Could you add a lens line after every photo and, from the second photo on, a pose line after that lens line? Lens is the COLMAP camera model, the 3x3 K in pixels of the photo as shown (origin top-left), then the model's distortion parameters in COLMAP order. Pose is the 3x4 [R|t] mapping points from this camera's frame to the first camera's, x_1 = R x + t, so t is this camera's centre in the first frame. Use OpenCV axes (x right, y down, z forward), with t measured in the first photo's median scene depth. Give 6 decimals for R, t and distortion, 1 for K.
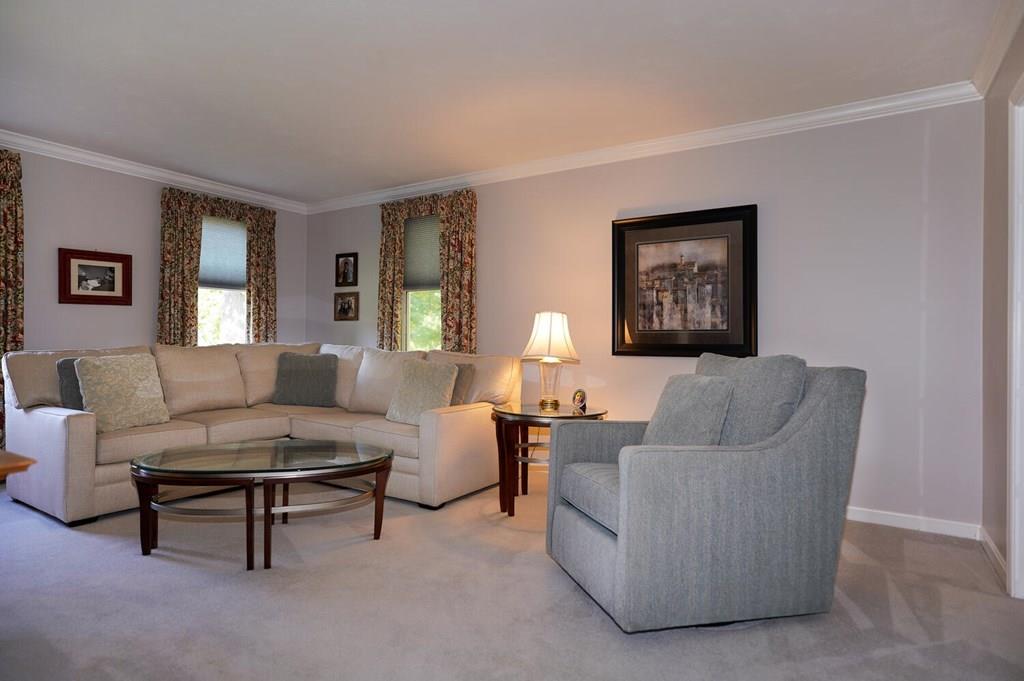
lens RADIAL K [[561.6, 0, 509.5], [0, 561.6, 340.0], [0, 0, 1]] dist [-0.017335, 0.016060]
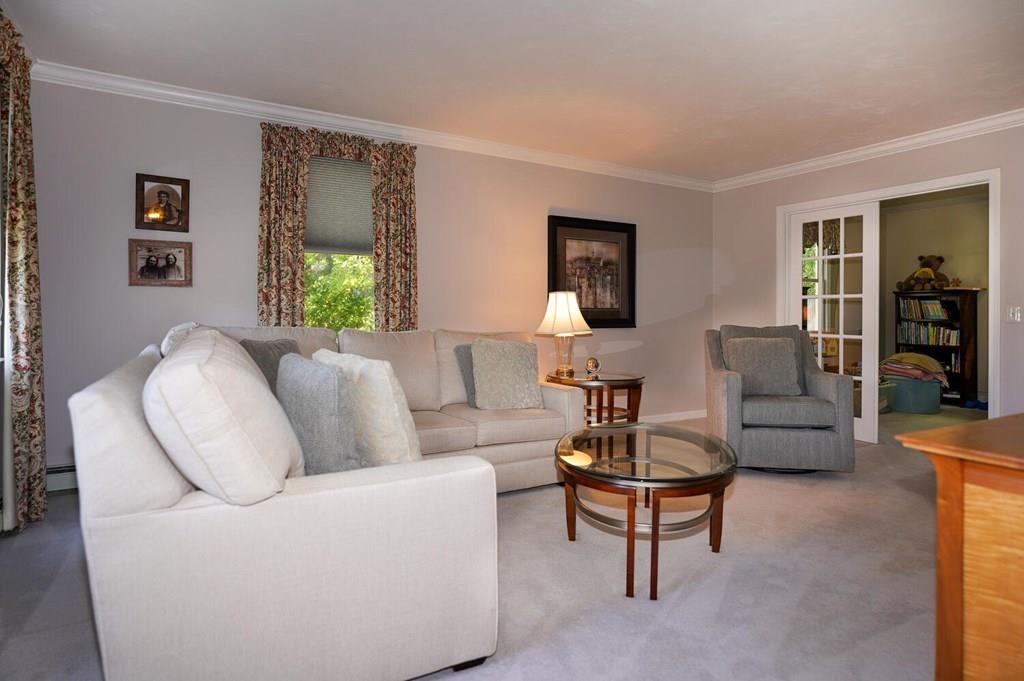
lens RADIAL K [[562.1, 0, 509.3], [0, 562.1, 312.5], [0, 0, 1]] dist [-0.004470, -0.000607]
pose [[0.462823, -0.003778, 0.886442, -0.783546], [-0.000144, 0.999991, 0.004338, -0.010740], [-0.886451, -0.002135, 0.462818, 0.456289]]
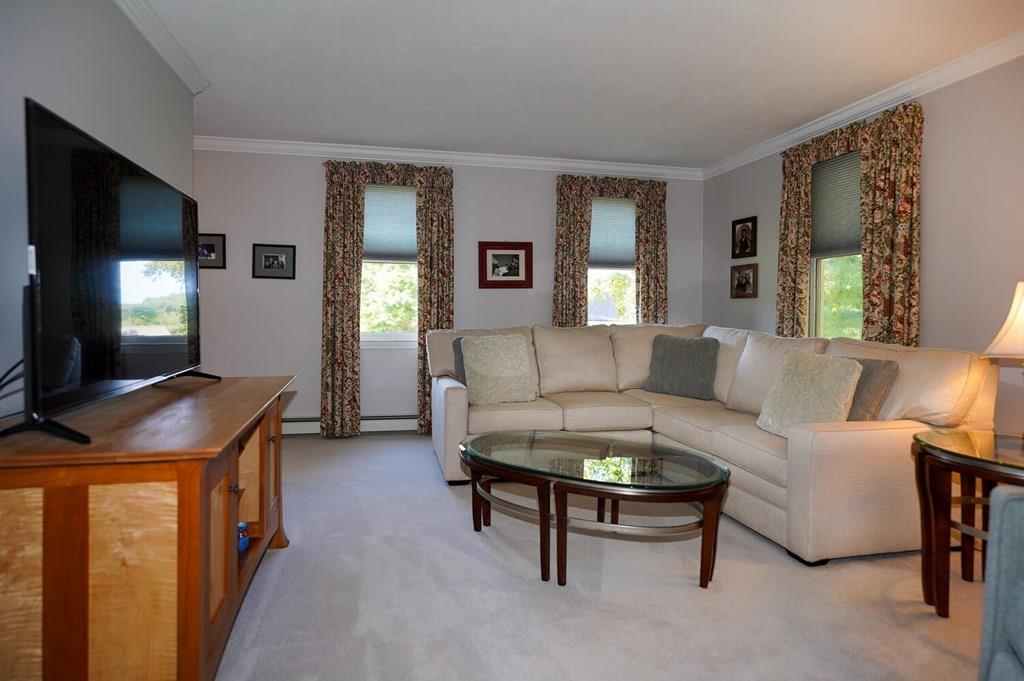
lens RADIAL K [[568.7, 0, 505.2], [0, 568.7, 321.8], [0, 0, 1]] dist [-0.004268, 0.002082]
pose [[0.711200, 0.011372, -0.702898, 0.068128], [-0.004624, 0.999923, 0.011500, -0.008241], [0.702974, -0.004929, 0.711198, 0.161932]]
